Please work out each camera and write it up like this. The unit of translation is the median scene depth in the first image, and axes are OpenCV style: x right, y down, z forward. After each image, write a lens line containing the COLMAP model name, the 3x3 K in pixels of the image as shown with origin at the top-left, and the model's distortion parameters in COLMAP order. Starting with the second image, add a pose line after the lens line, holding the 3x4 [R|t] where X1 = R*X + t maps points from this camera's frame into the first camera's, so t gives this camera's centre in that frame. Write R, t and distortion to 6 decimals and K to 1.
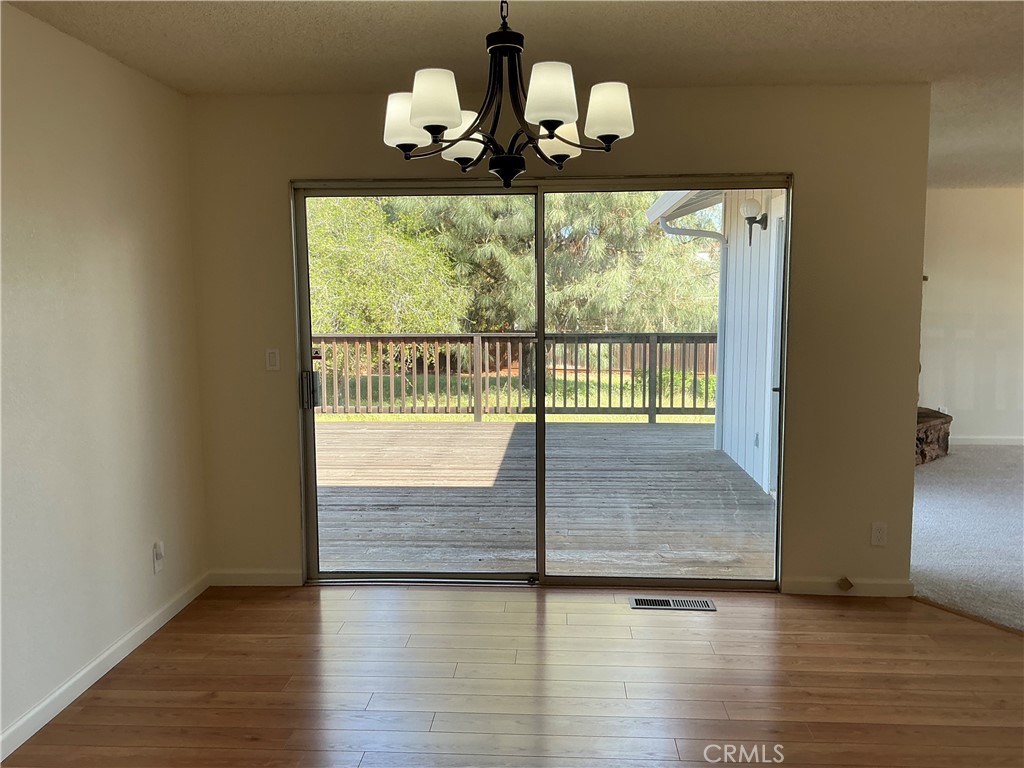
lens RADIAL K [[849.6, 0, 511.3], [0, 849.6, 381.1], [0, 0, 1]] dist [0.068995, -0.126734]
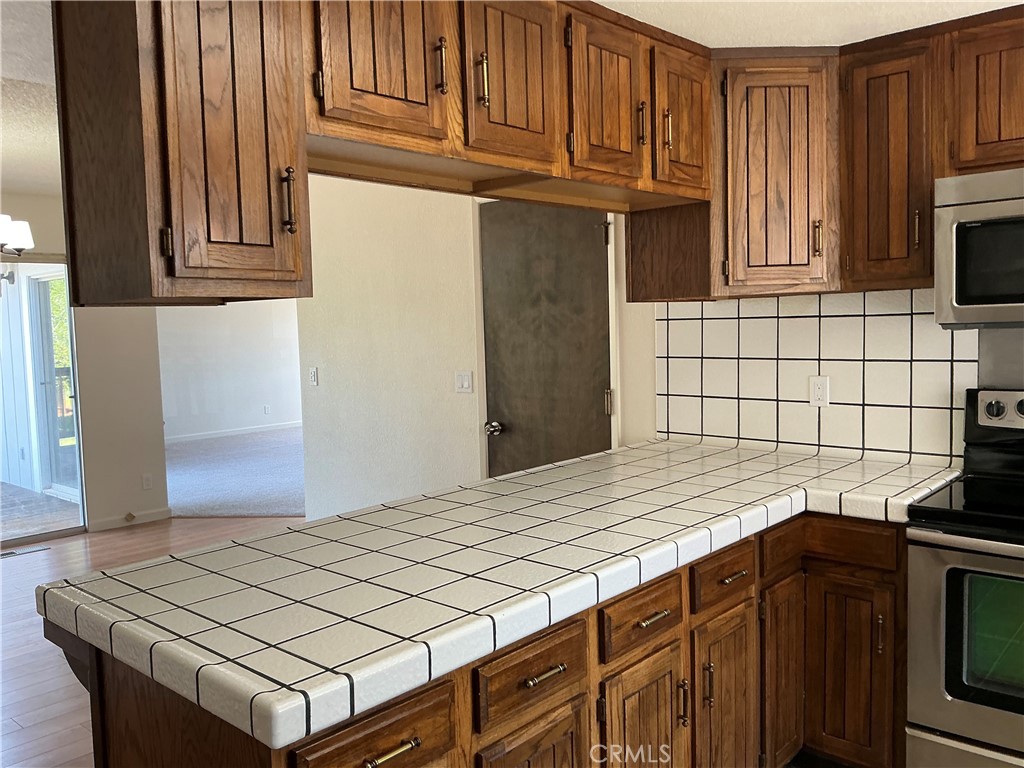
lens RADIAL K [[849.6, 0, 509.0], [0, 849.6, 382.8], [0, 0, 1]] dist [0.068995, -0.126734]
pose [[0.622851, -0.072908, 0.778936, -0.381562], [0.109934, 0.993926, 0.005126, 0.062198], [-0.774578, 0.082439, 0.627082, -0.536568]]
